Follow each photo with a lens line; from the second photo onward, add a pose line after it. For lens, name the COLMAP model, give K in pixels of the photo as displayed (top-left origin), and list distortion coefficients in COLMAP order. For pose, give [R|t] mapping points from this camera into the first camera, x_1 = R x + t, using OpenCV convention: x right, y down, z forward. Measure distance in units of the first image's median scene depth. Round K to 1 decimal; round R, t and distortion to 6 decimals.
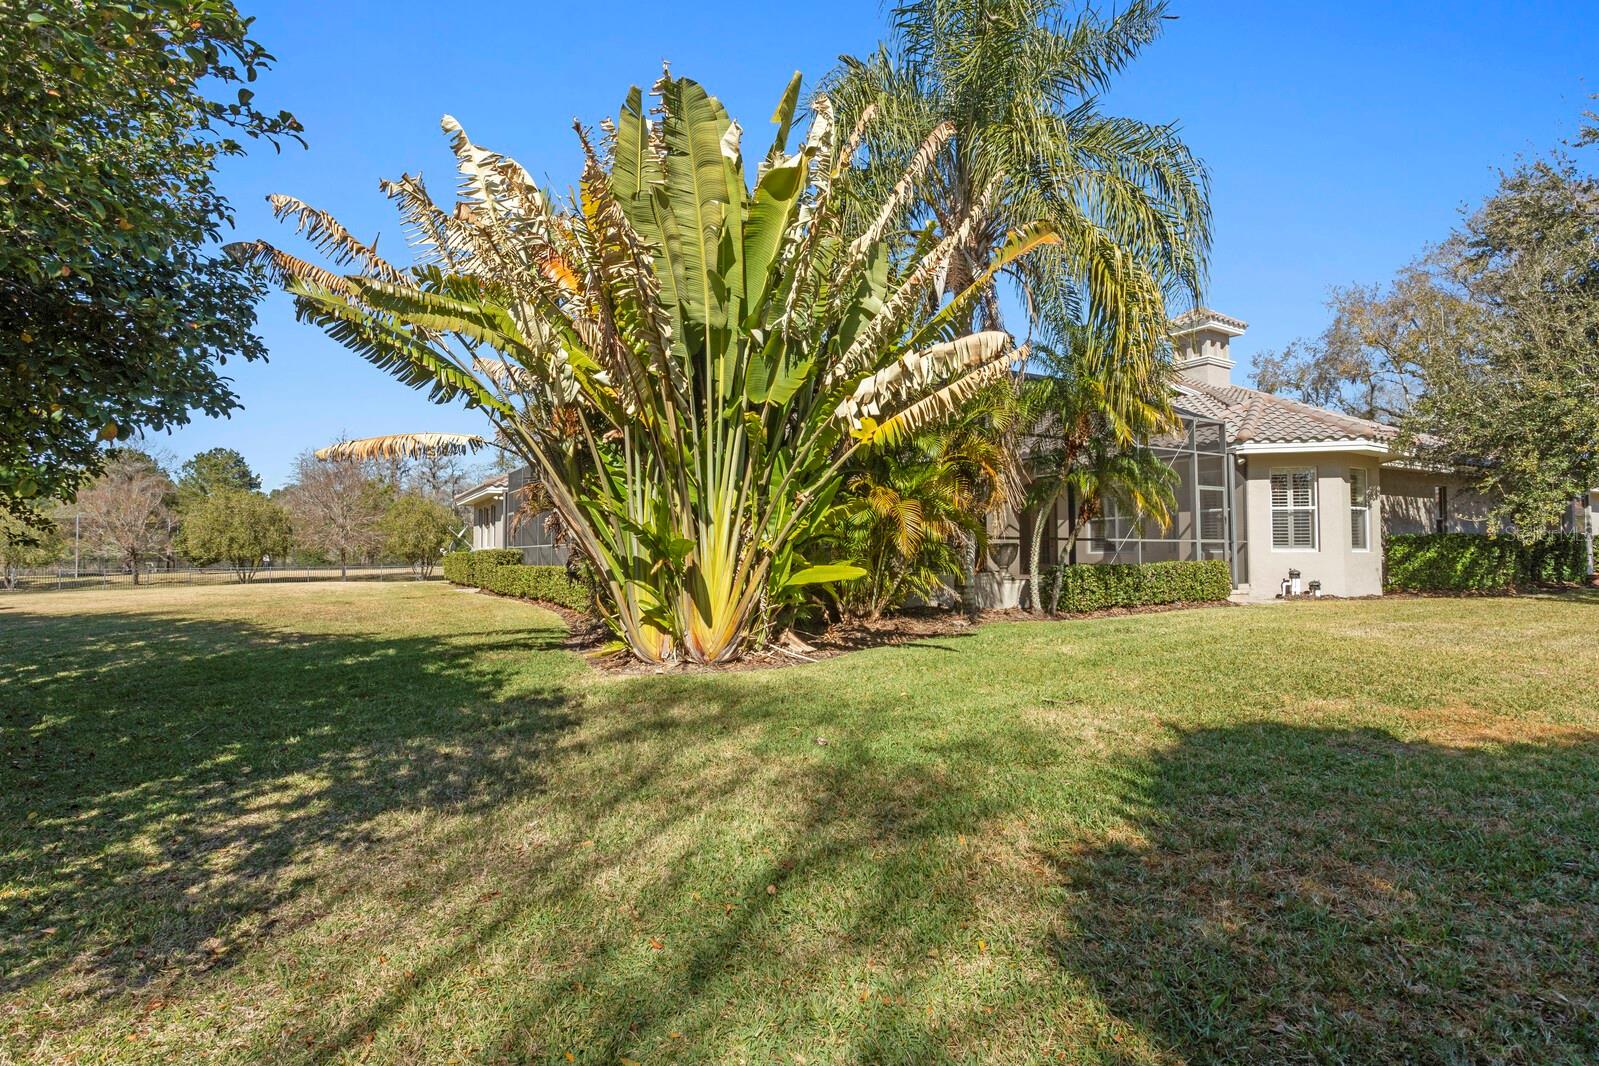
lens RADIAL K [[788.4, 0, 801.0], [0, 788.4, 523.8], [0, 0, 1]] dist [-0.029277, 0.023256]
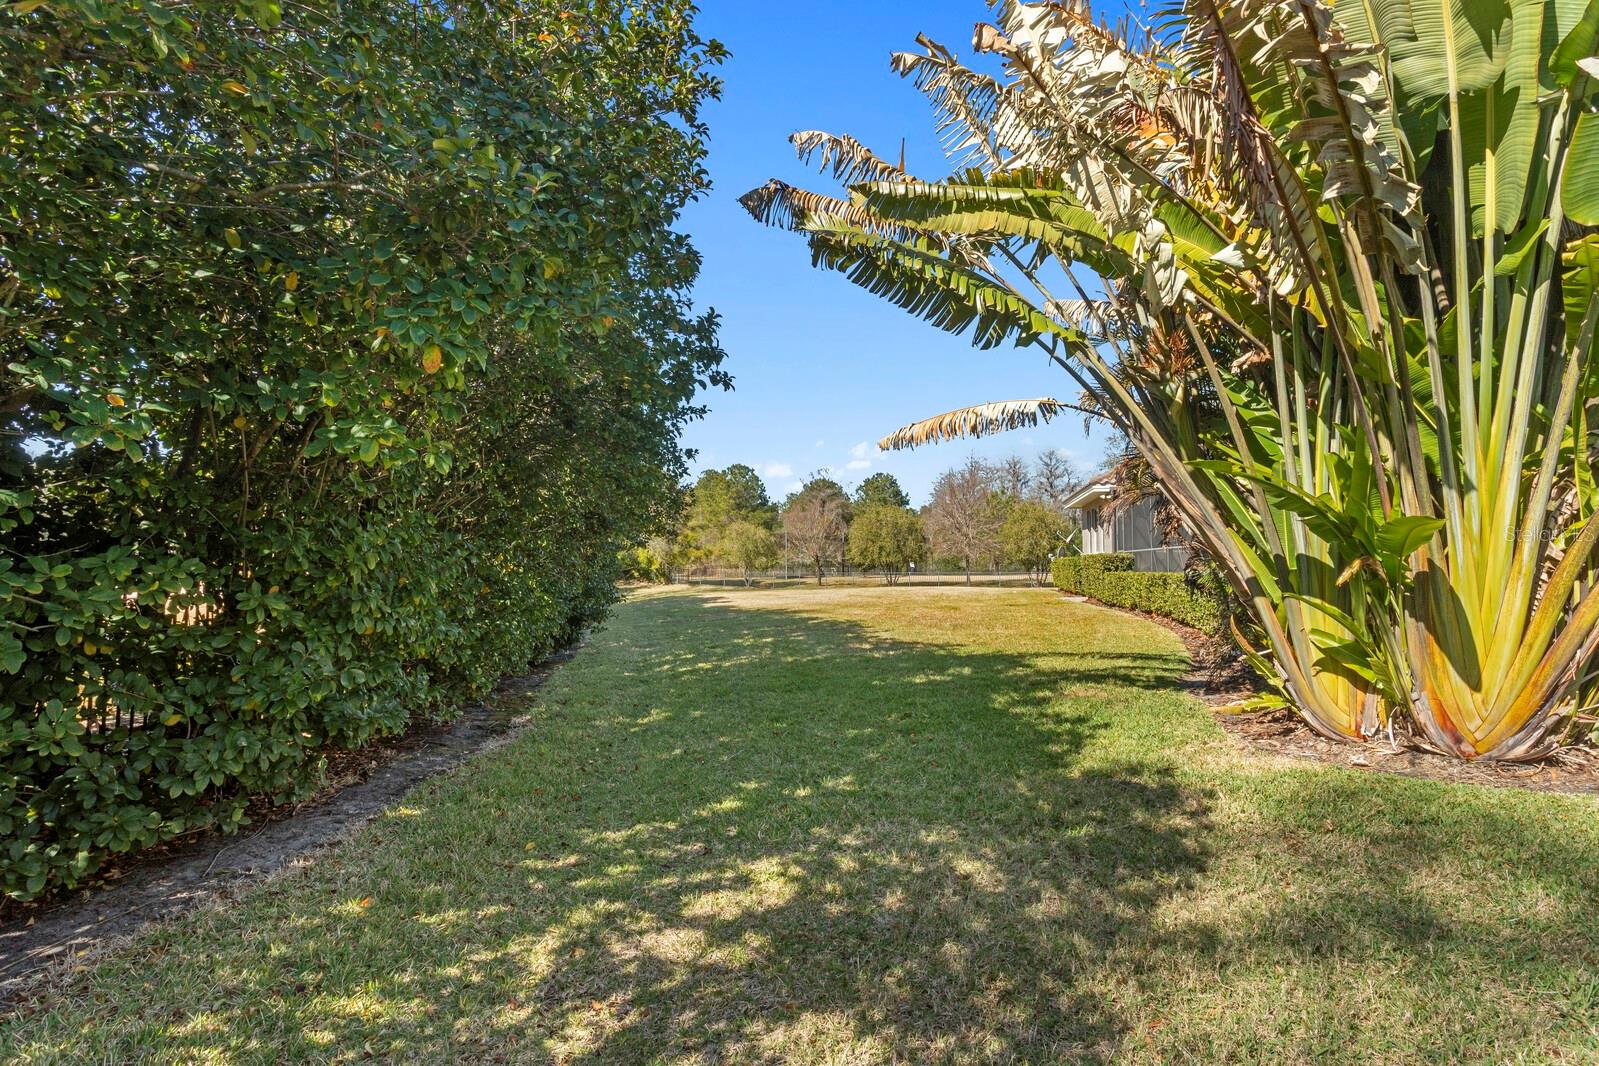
lens RADIAL K [[788.4, 0, 801.0], [0, 788.4, 523.8], [0, 0, 1]] dist [-0.029277, 0.023256]
pose [[0.730079, -0.032760, -0.682577, -0.083382], [0.026189, 0.999458, -0.019958, 0.020574], [0.682861, -0.003305, 0.730541, 0.319158]]
